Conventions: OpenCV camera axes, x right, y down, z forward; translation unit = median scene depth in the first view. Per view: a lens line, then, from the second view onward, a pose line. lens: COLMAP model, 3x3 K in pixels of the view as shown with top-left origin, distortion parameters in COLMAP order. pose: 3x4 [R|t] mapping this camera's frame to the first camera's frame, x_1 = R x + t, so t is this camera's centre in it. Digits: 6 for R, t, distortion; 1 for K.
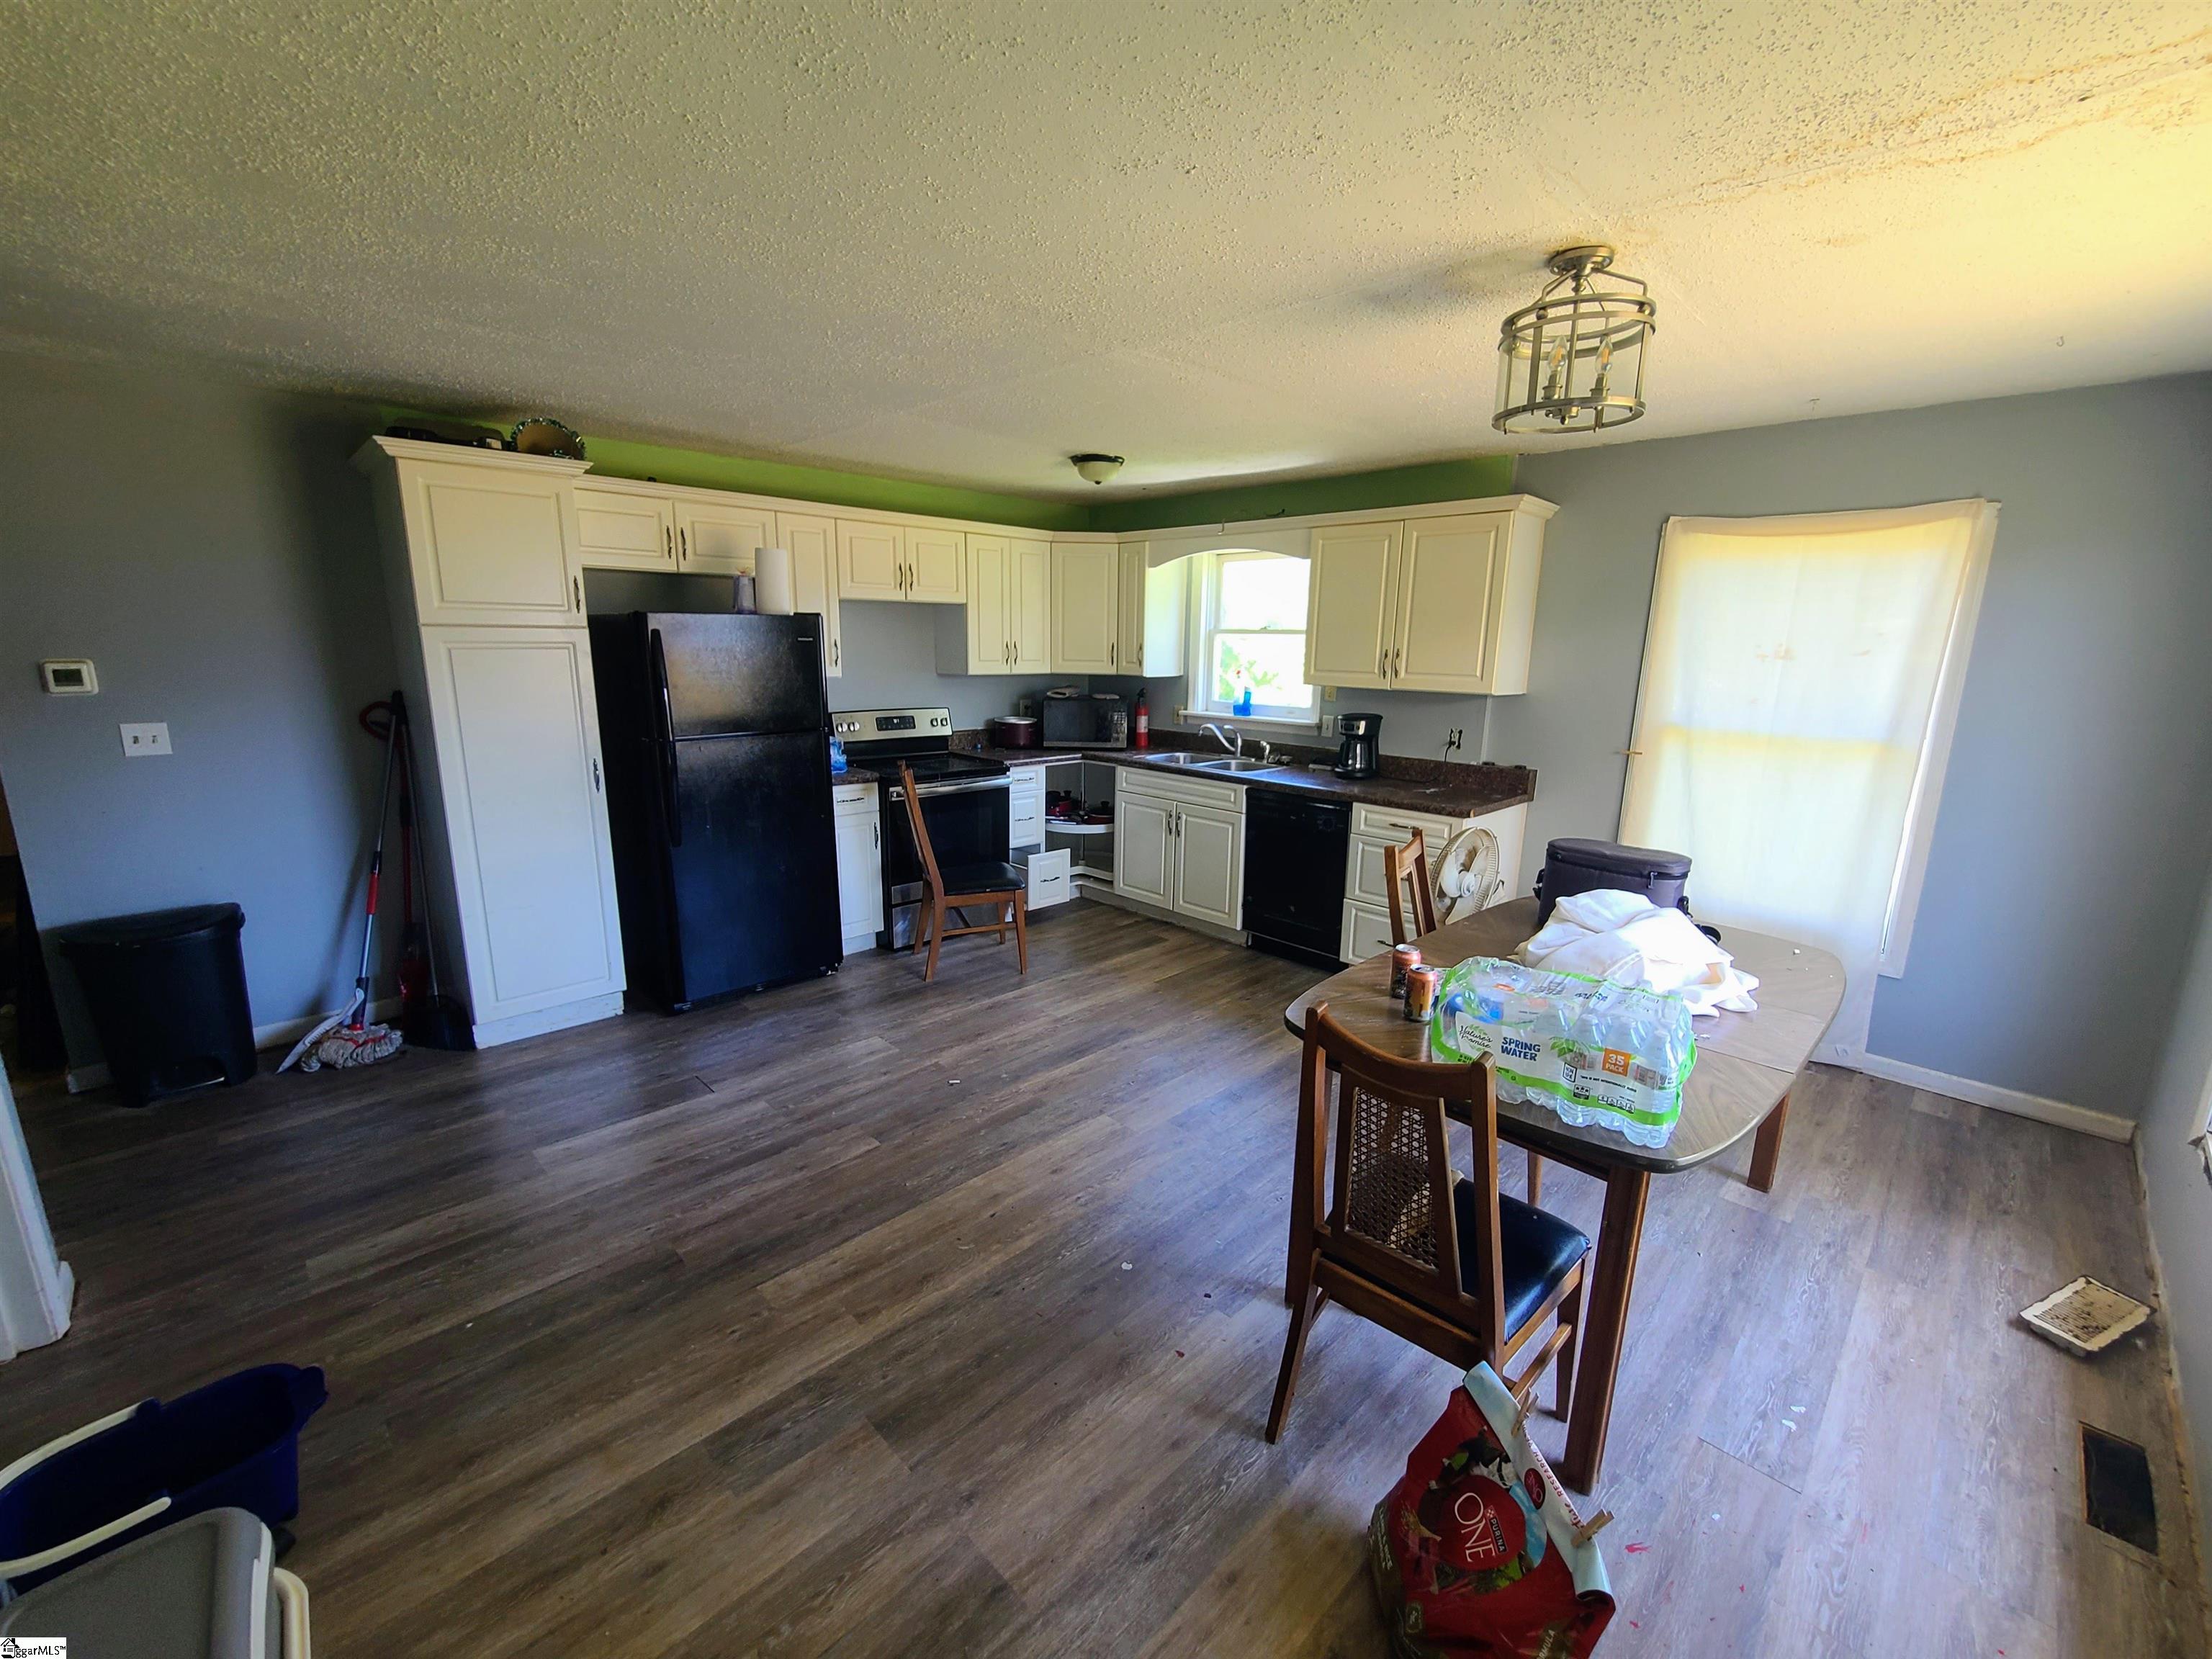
lens RADIAL K [[907.7, 0, 1116.0], [0, 907.7, 834.5], [0, 0, 1]] dist [0.000231, -0.000430]
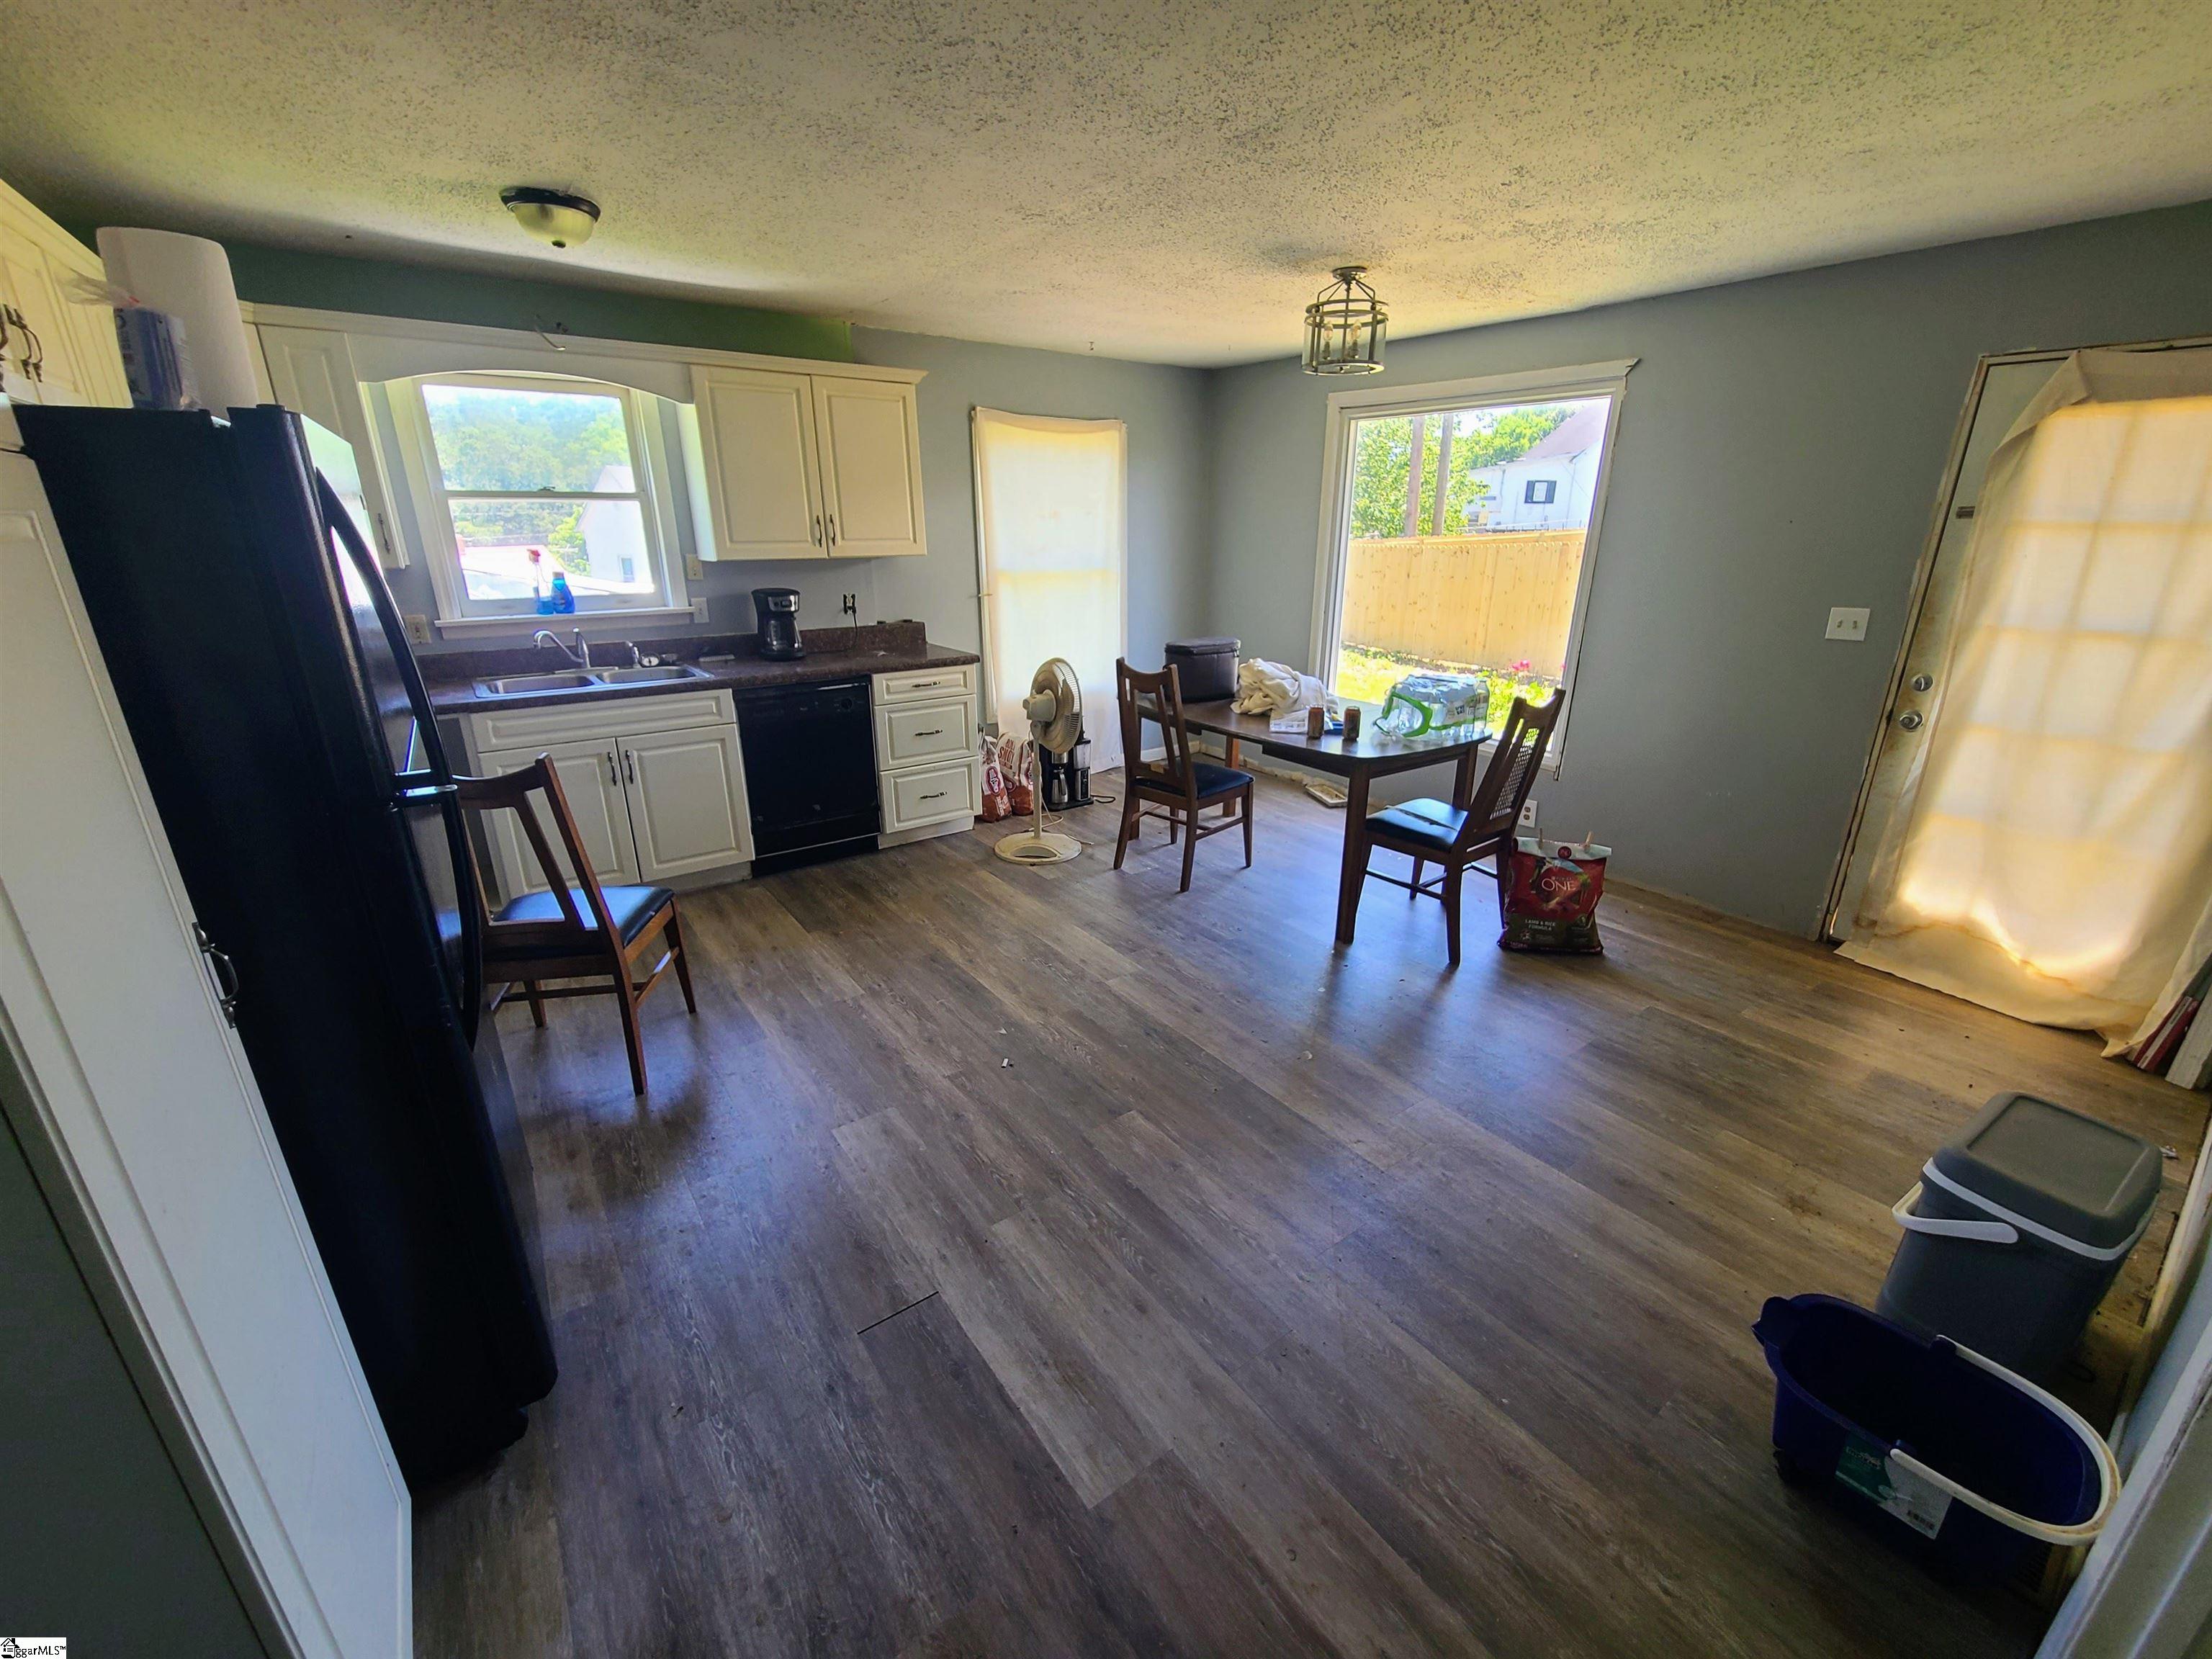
lens RADIAL K [[907.7, 0, 1116.0], [0, 907.7, 834.5], [0, 0, 1]] dist [0.000231, -0.000430]
pose [[0.147531, -0.337919, 0.929540, -0.750204], [0.210386, 0.929038, 0.304345, -0.130828], [-0.966422, 0.150661, 0.208156, 0.613004]]
